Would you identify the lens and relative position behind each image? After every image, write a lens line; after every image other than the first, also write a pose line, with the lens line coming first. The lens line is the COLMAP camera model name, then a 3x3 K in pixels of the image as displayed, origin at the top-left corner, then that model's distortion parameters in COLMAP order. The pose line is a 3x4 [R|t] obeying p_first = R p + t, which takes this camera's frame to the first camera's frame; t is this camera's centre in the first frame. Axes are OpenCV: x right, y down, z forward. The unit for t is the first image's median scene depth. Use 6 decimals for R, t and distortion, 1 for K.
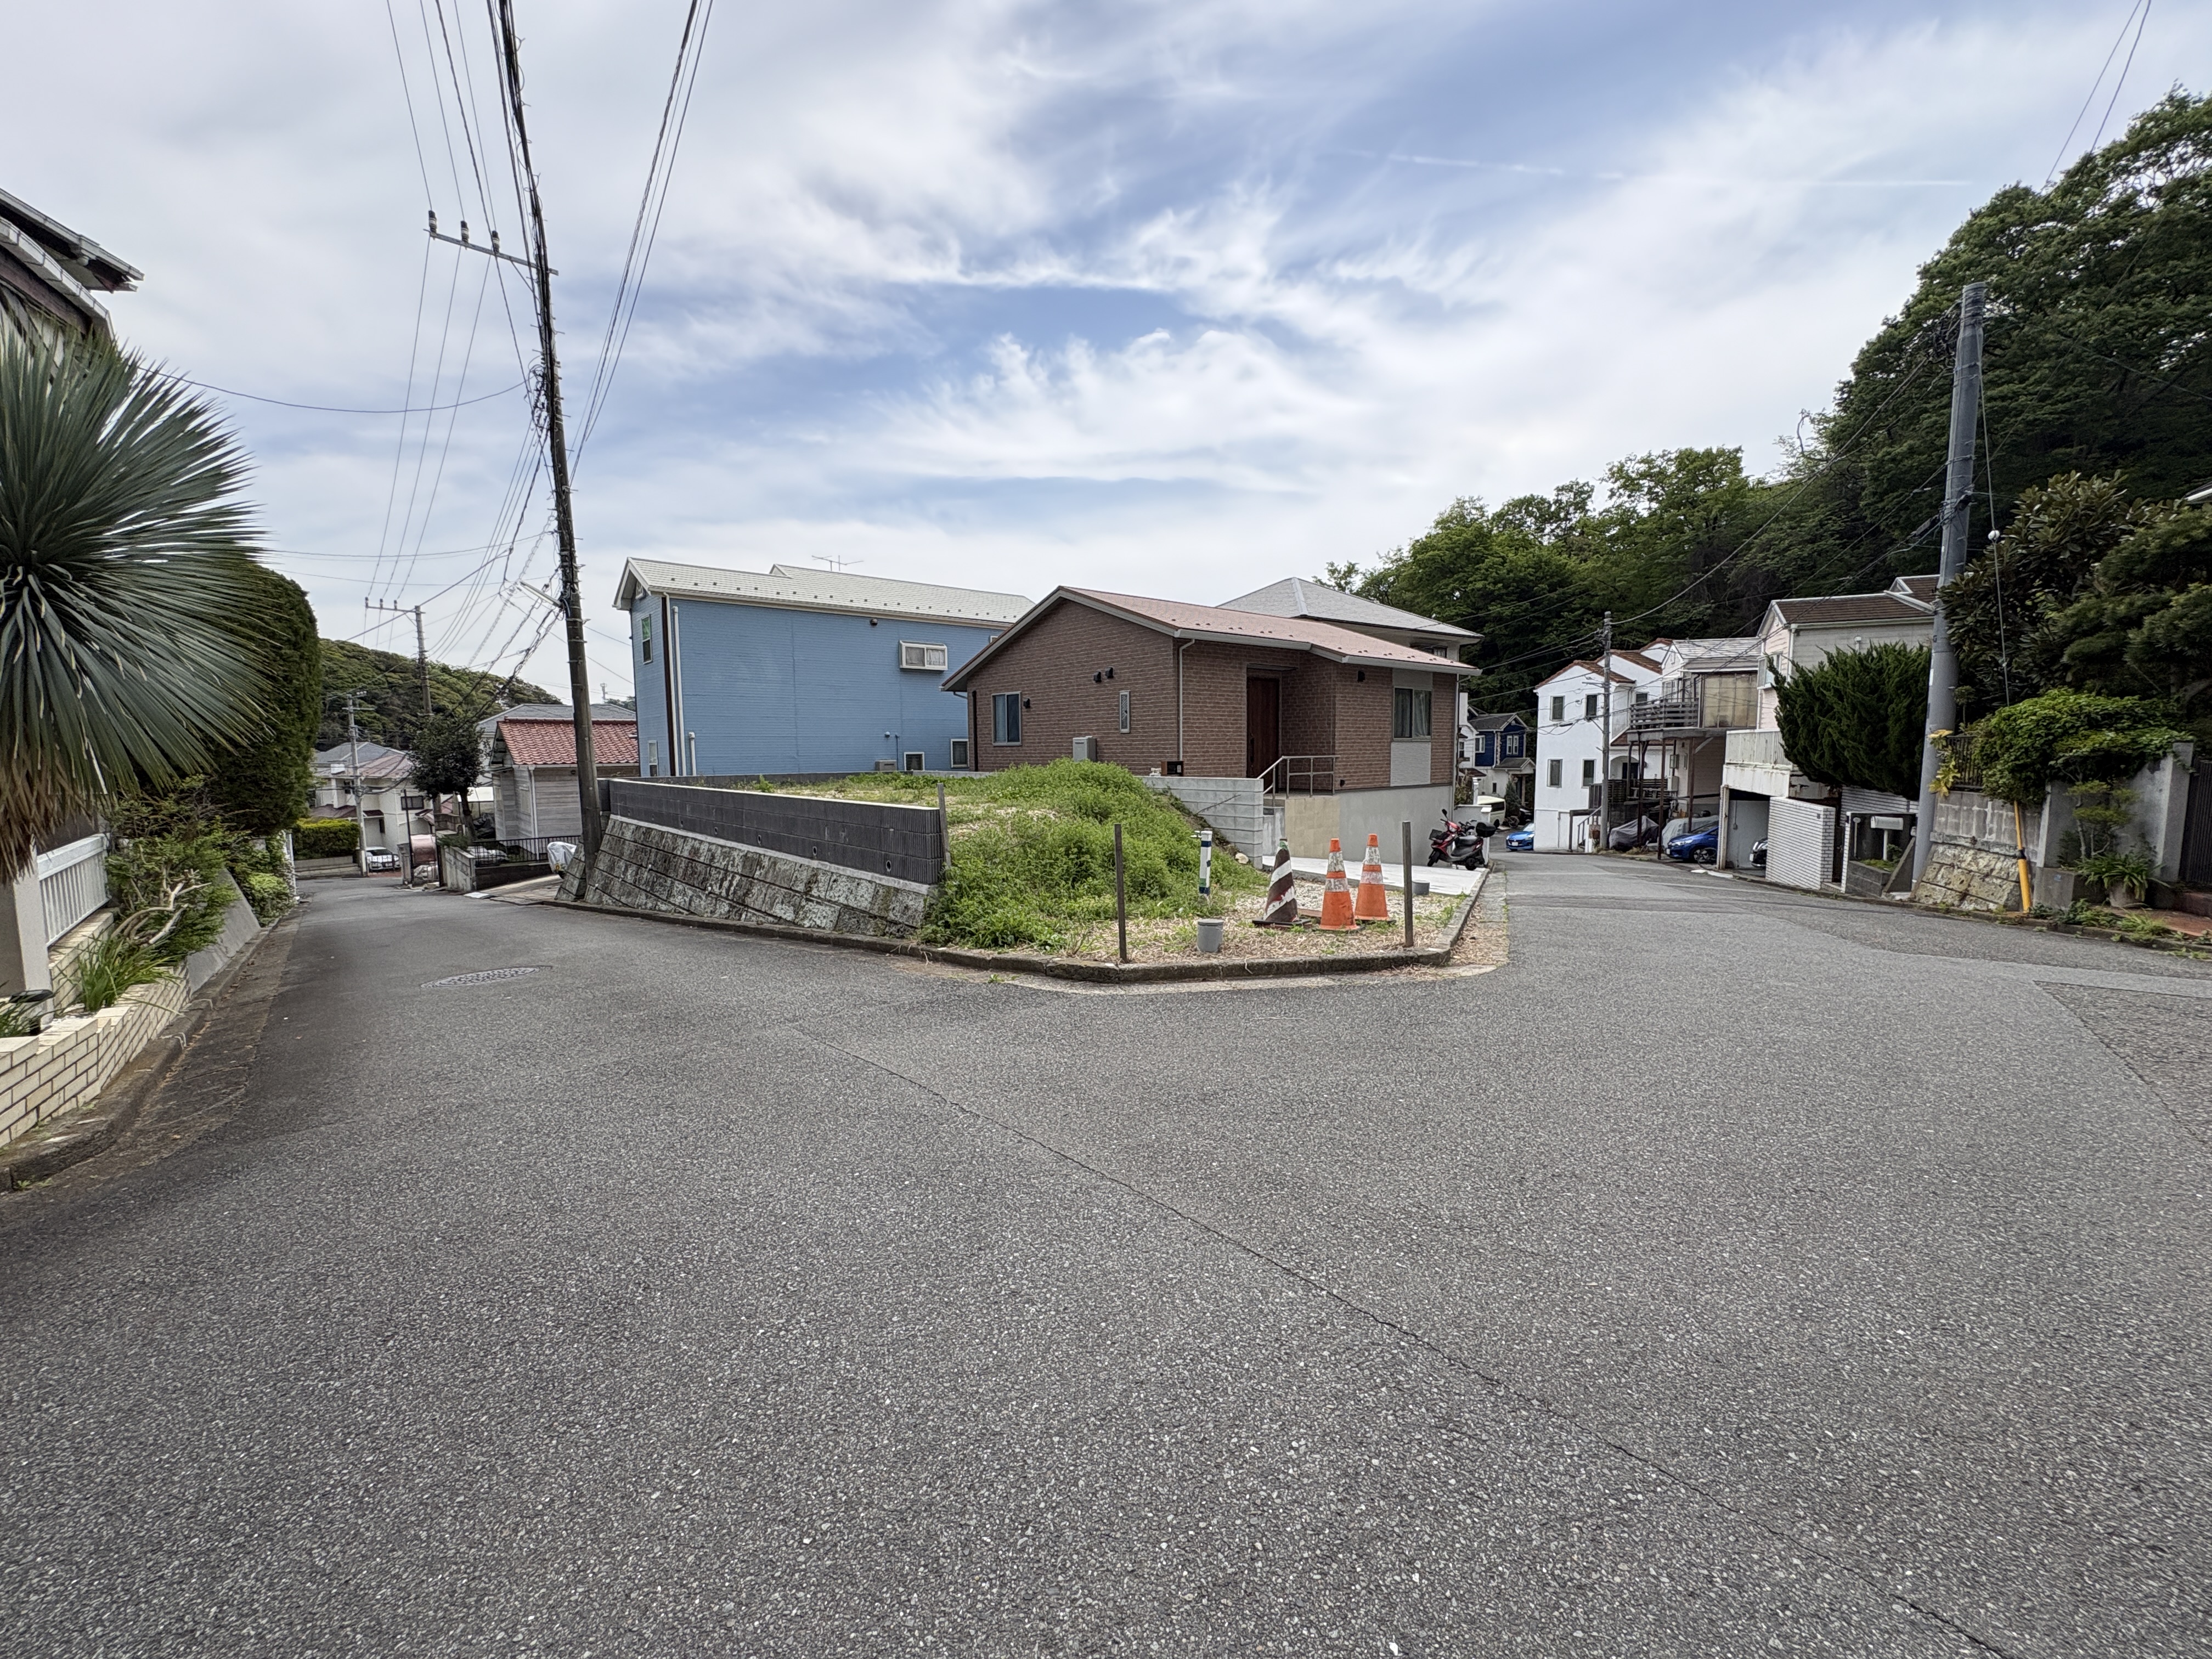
lens RADIAL K [[880.9, 0, 1106.0], [0, 880.9, 829.5], [0, 0, 1]] dist [-0.000194, 0.000037]
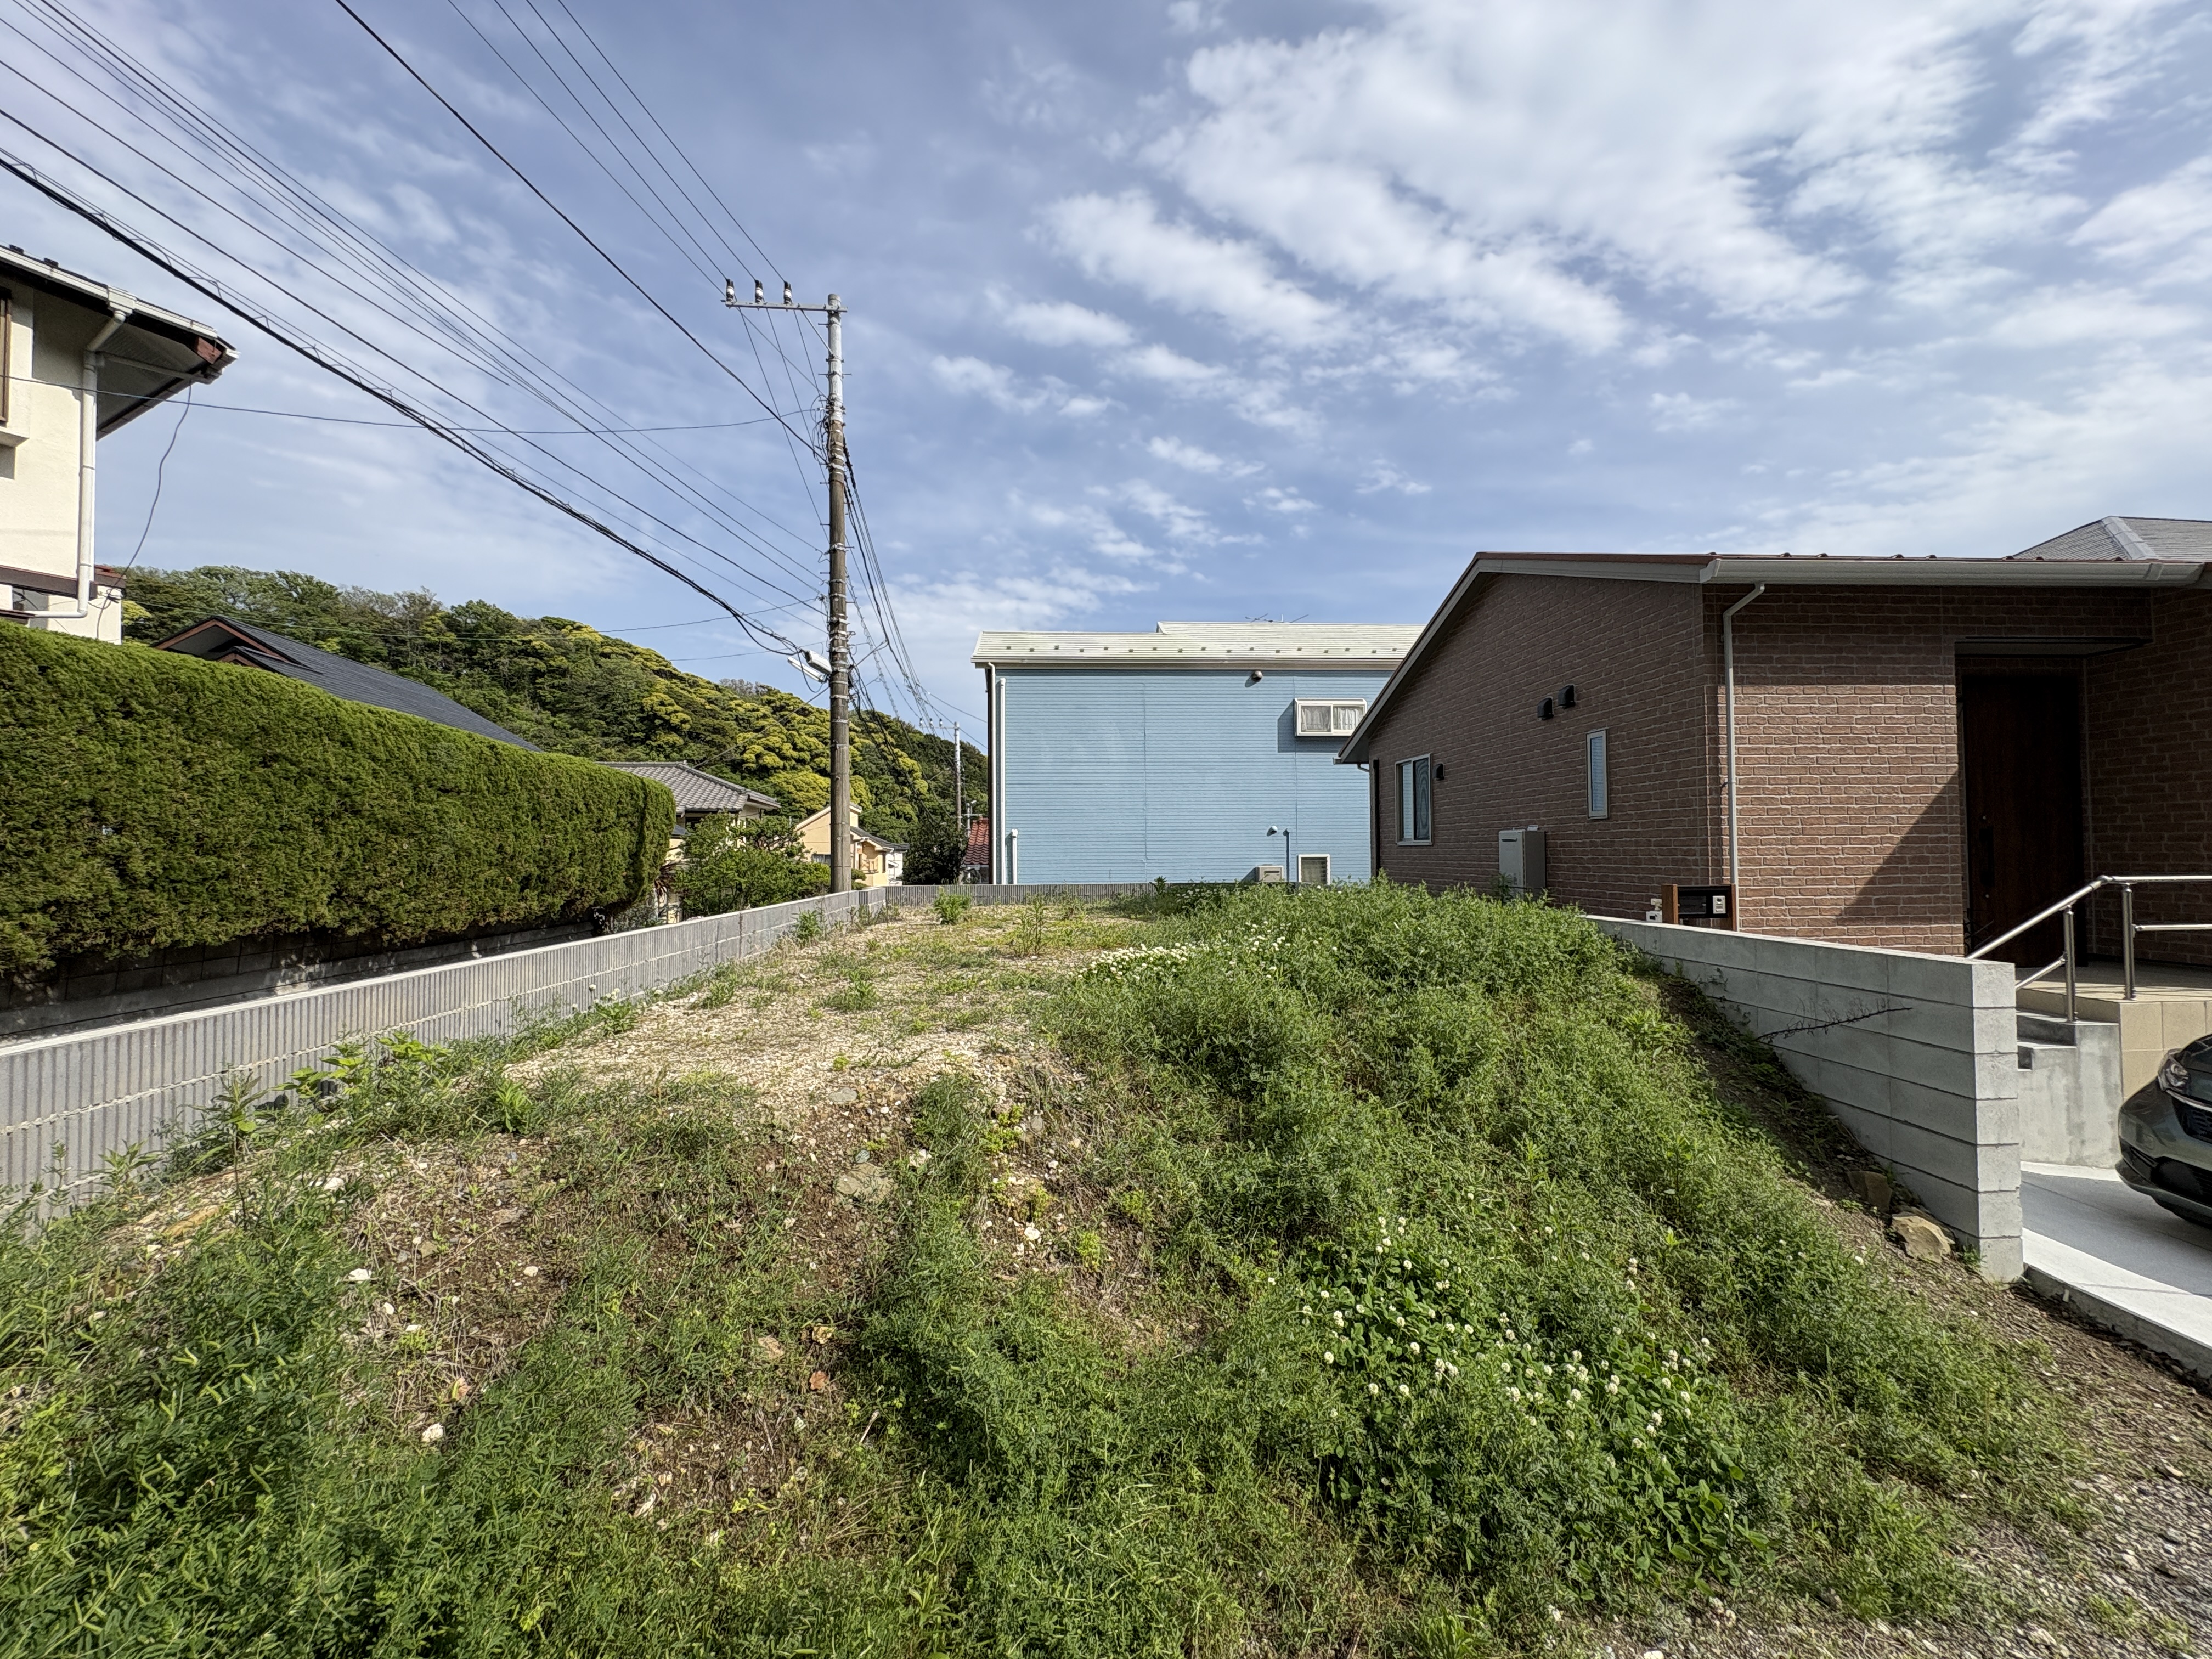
lens RADIAL K [[880.9, 0, 1106.0], [0, 880.9, 829.5], [0, 0, 1]] dist [-0.000194, 0.000037]
pose [[0.789005, -0.012077, -0.614268, 0.097014], [-0.058884, 0.993718, -0.095171, -0.041629], [0.611558, 0.111261, 0.783337, 0.453548]]
